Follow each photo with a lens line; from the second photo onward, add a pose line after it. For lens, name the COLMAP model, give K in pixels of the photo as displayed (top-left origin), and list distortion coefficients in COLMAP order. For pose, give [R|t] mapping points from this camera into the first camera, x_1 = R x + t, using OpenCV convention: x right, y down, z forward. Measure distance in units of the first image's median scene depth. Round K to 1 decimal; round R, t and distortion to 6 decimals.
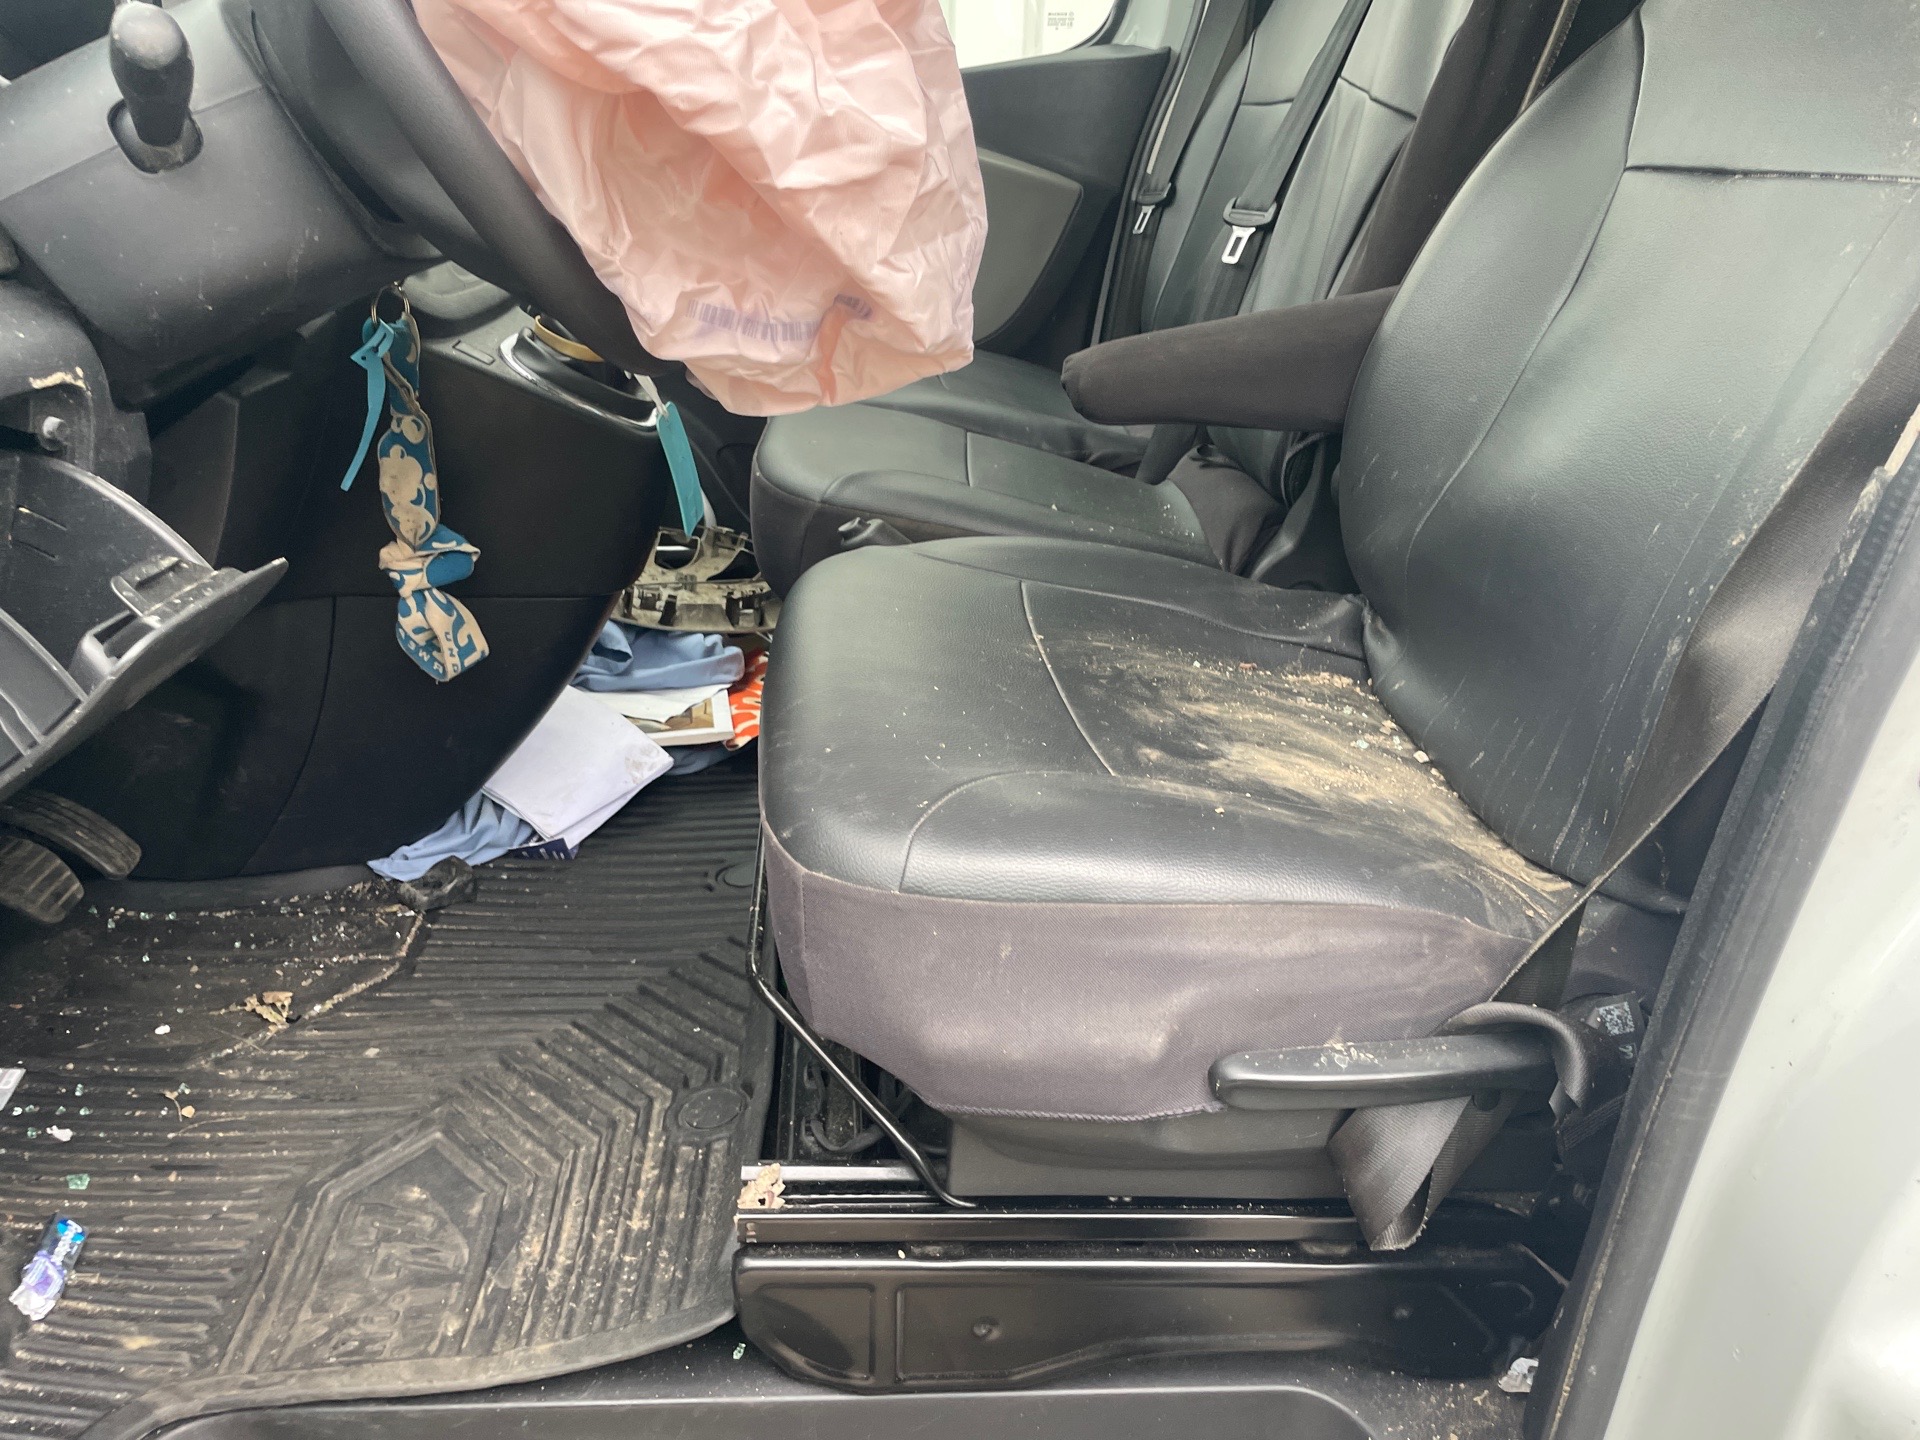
lens RADIAL K [[1405.0, 0, 927.0], [0, 1405.0, 717.9], [0, 0, 1]] dist [0.071212, -0.089385]
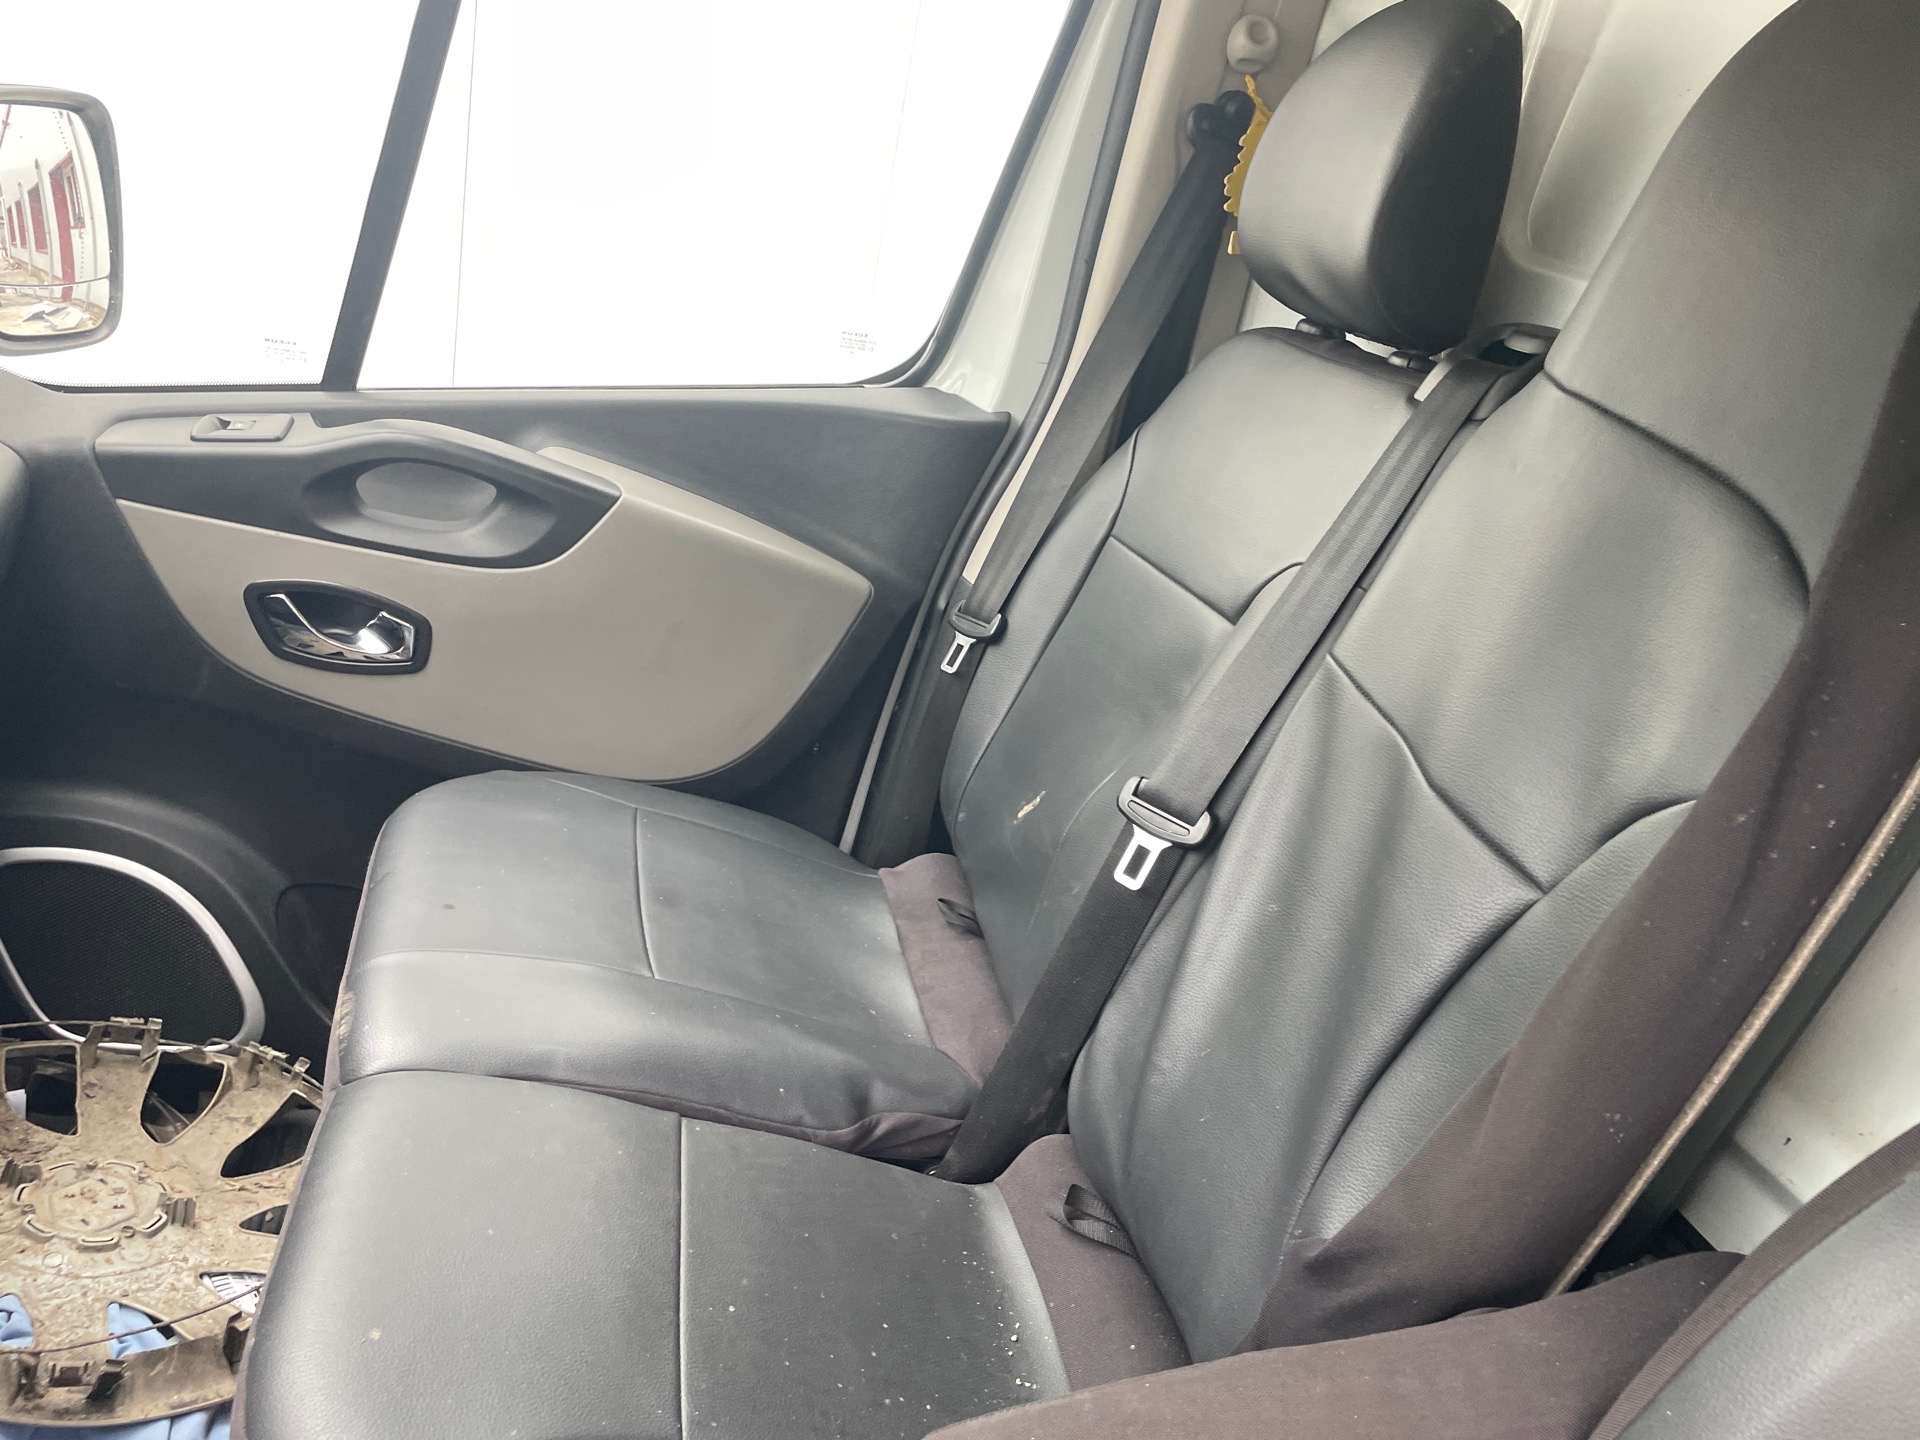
lens RADIAL K [[1448.1, 0, 904.9], [0, 1448.1, 725.5], [0, 0, 1]] dist [0.079910, -0.100209]
pose [[0.973770, 0.088339, 0.209684, -0.040069], [-0.080856, 0.995754, -0.044014, -0.605709], [-0.212682, 0.025906, 0.976778, 0.665118]]
